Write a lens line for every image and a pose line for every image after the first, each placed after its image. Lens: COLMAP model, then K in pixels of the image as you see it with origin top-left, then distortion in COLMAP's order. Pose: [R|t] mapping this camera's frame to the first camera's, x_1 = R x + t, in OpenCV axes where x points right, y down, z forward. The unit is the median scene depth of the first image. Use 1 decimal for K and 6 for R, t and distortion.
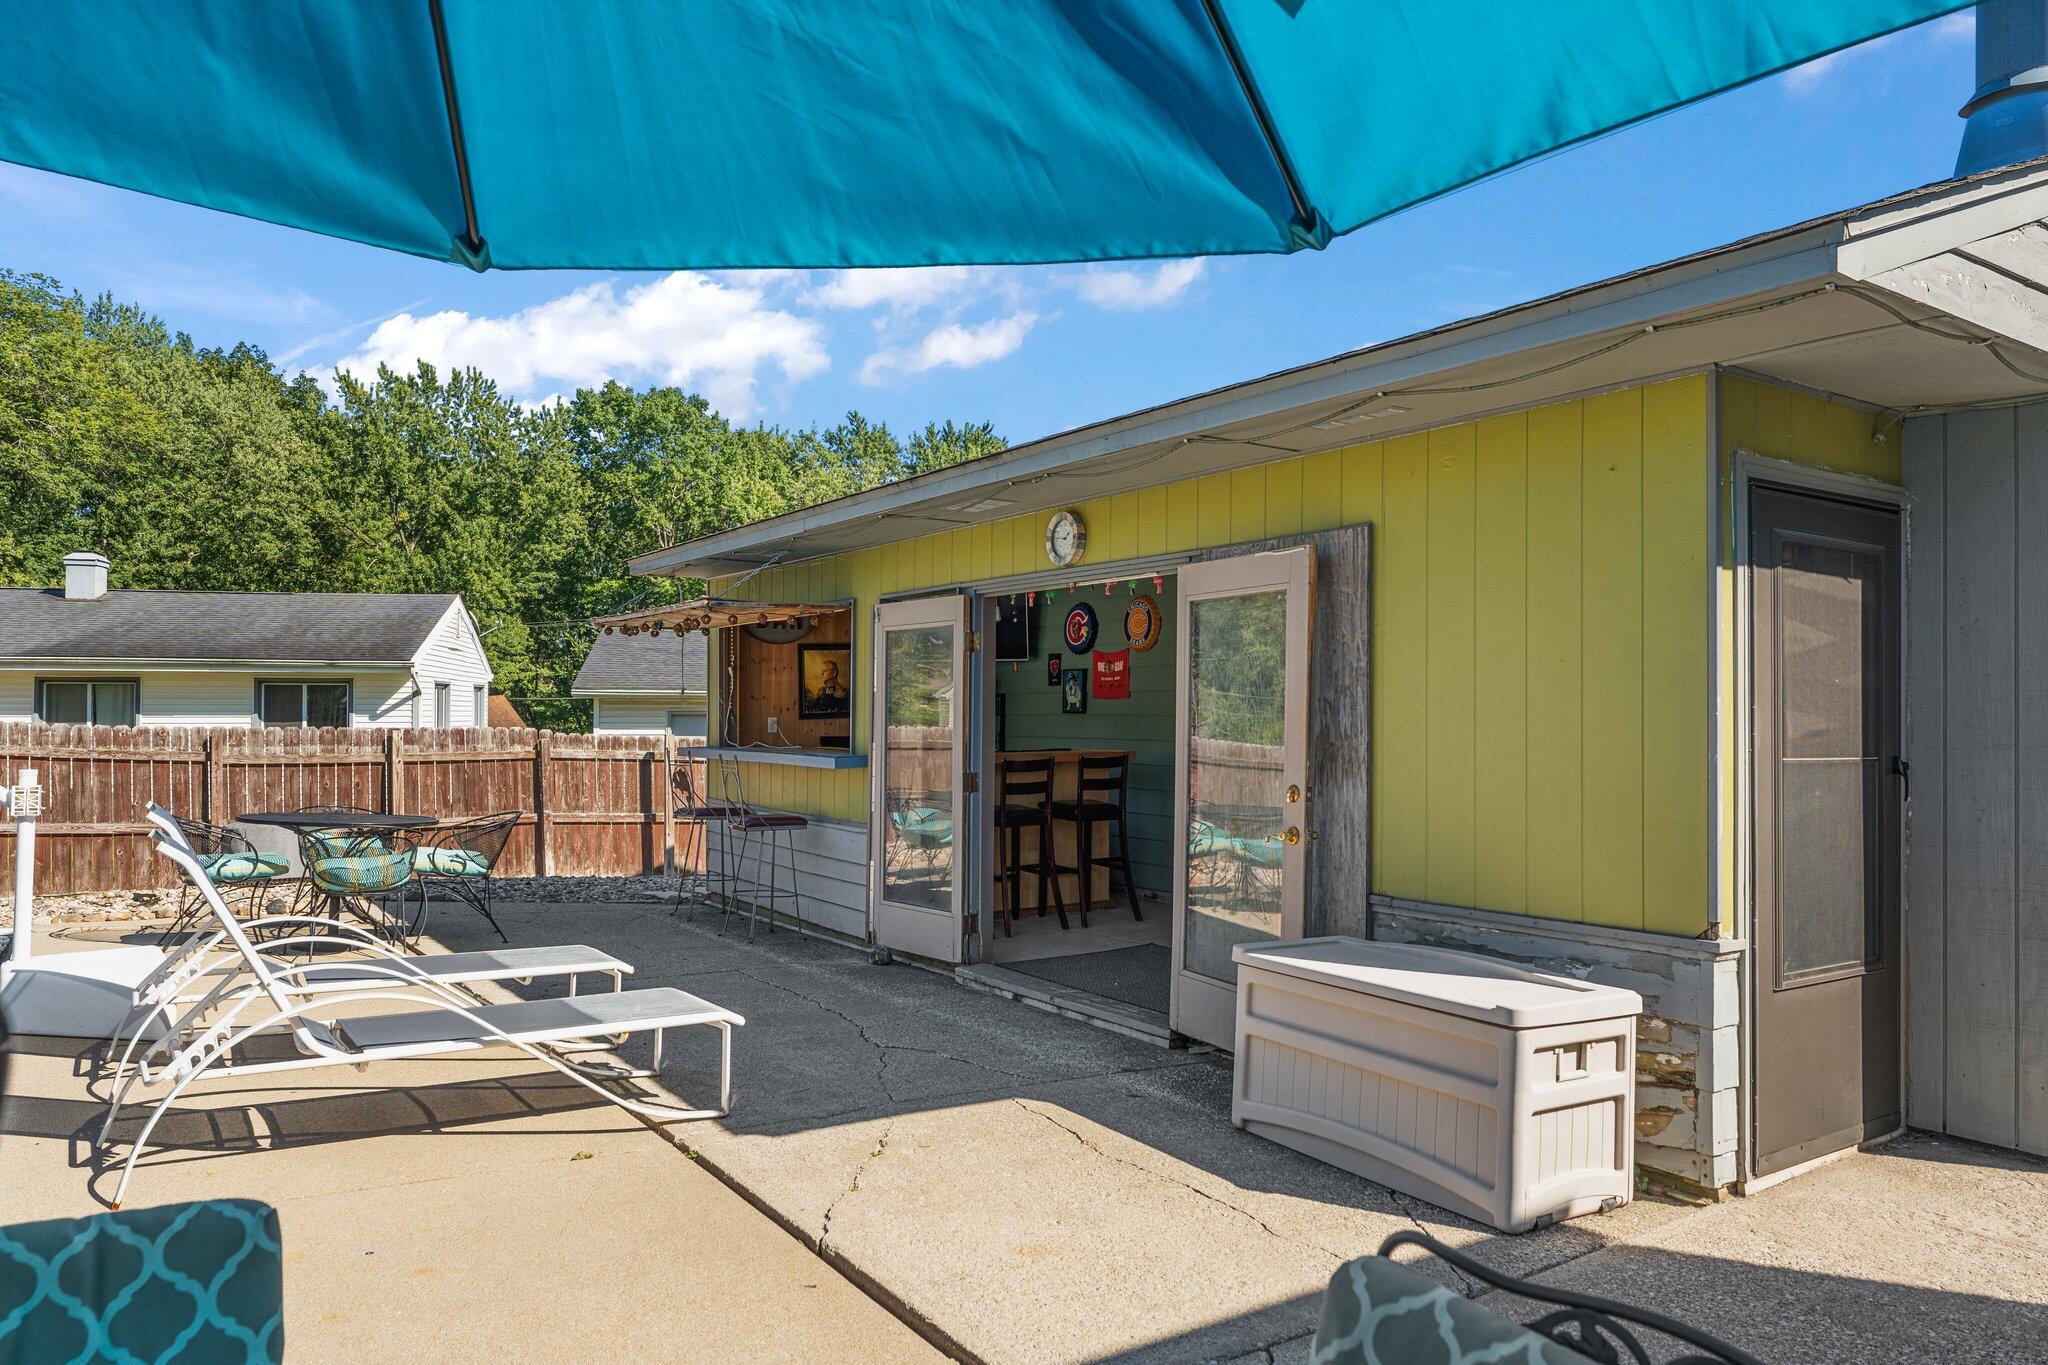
lens RADIAL K [[1439.2, 0, 1023.6], [0, 1439.2, 688.3], [0, 0, 1]] dist [0.023270, 0.000829]
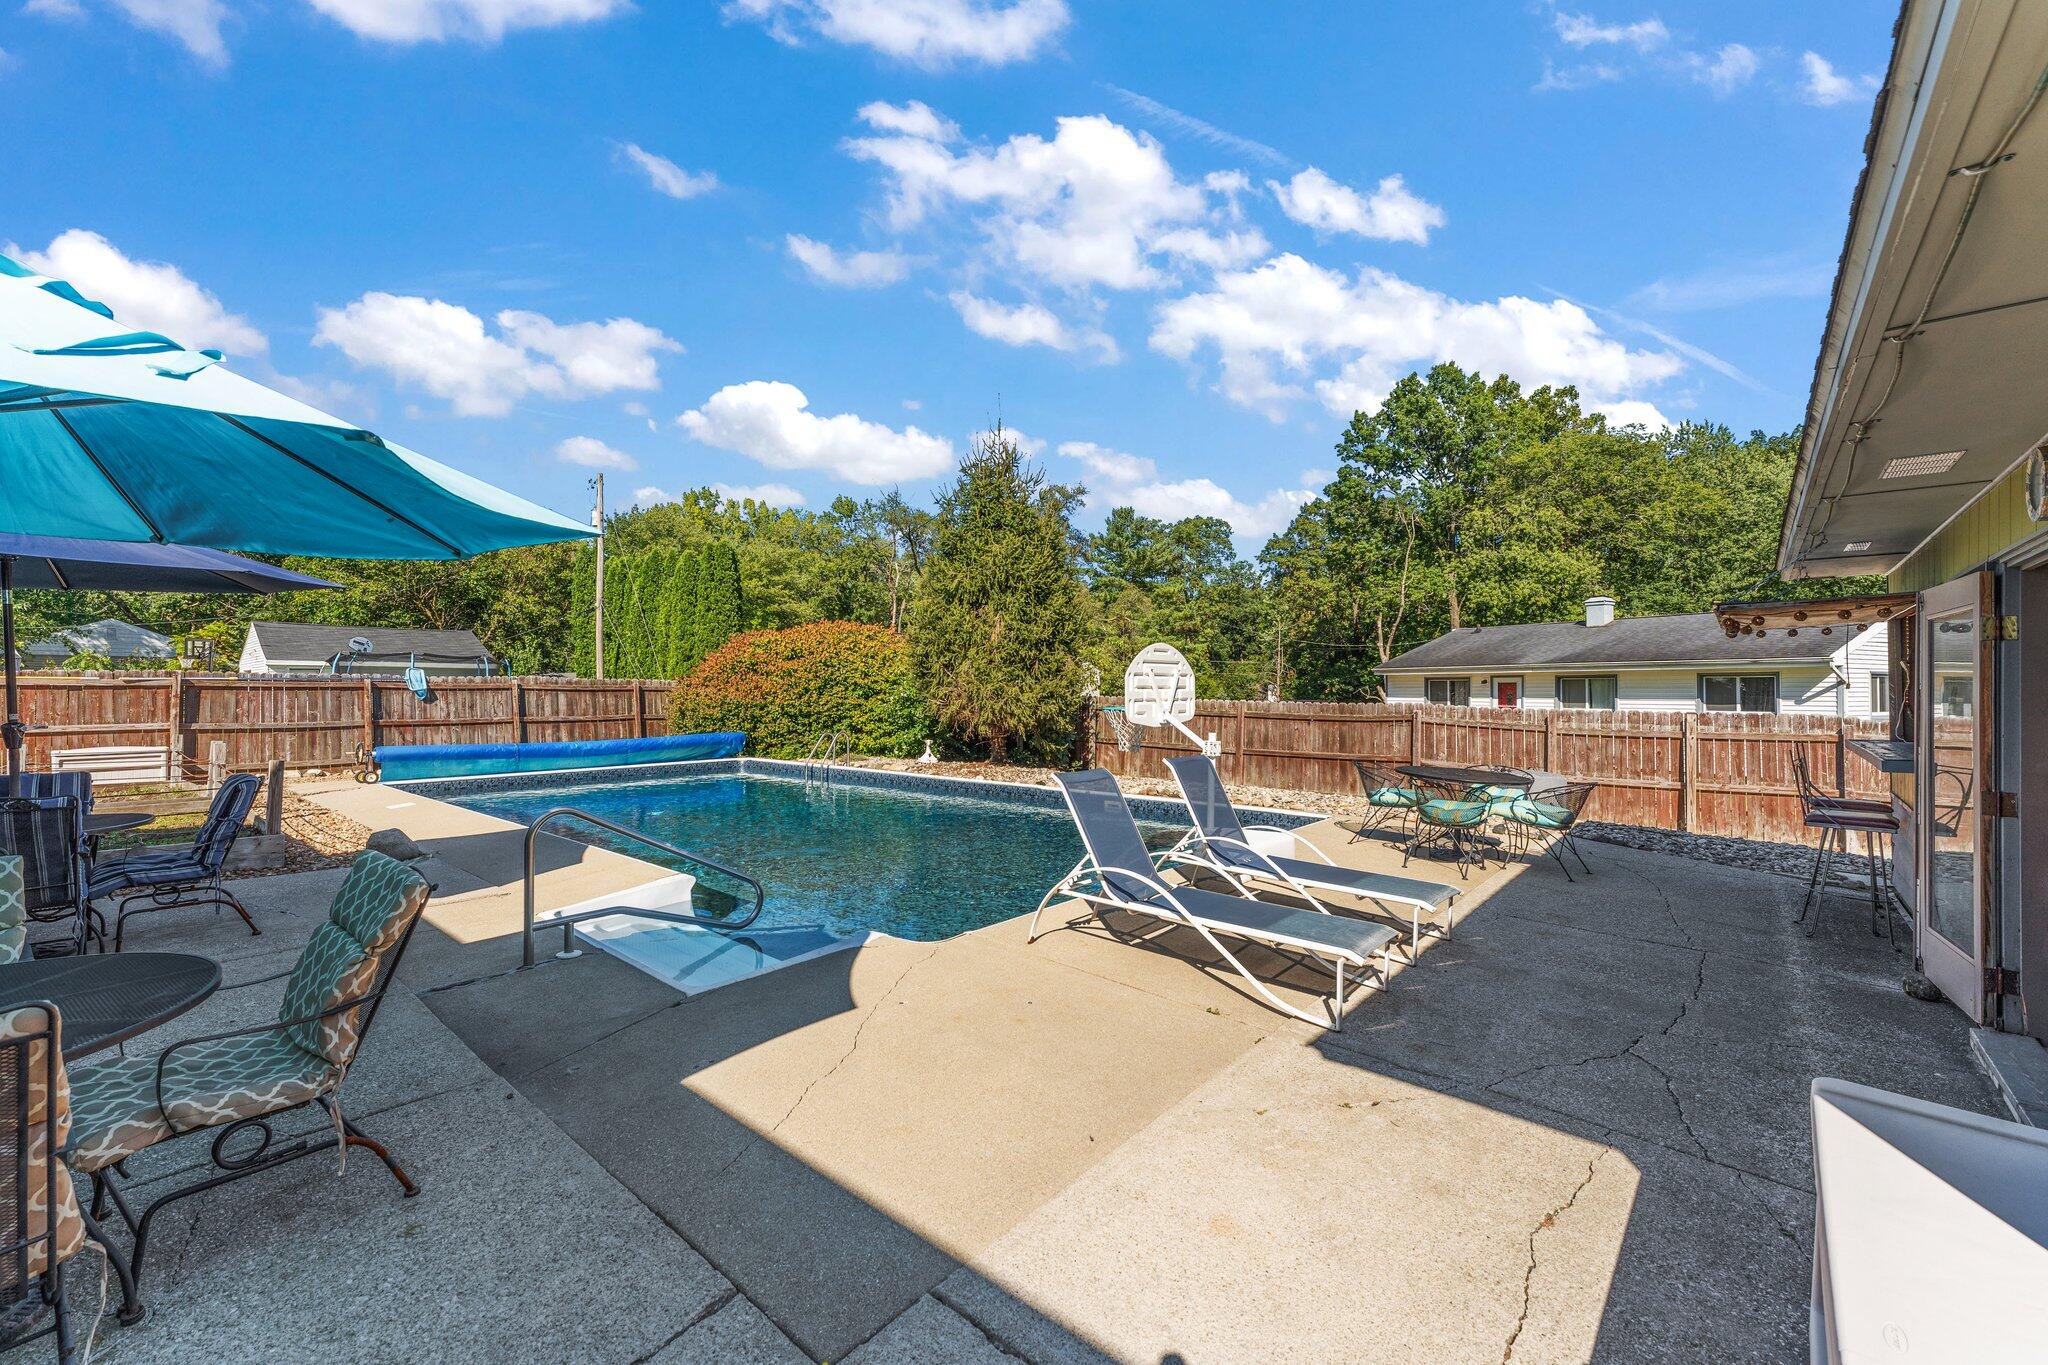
lens RADIAL K [[842.8, 0, 977.2], [0, 842.8, 683.3], [0, 0, 1]] dist [0.000795, 0.000121]
pose [[0.232411, -0.010252, -0.972564, 0.155199], [0.015152, 0.999861, -0.006919, -0.003259], [0.972500, -0.013128, 0.232534, 0.183302]]
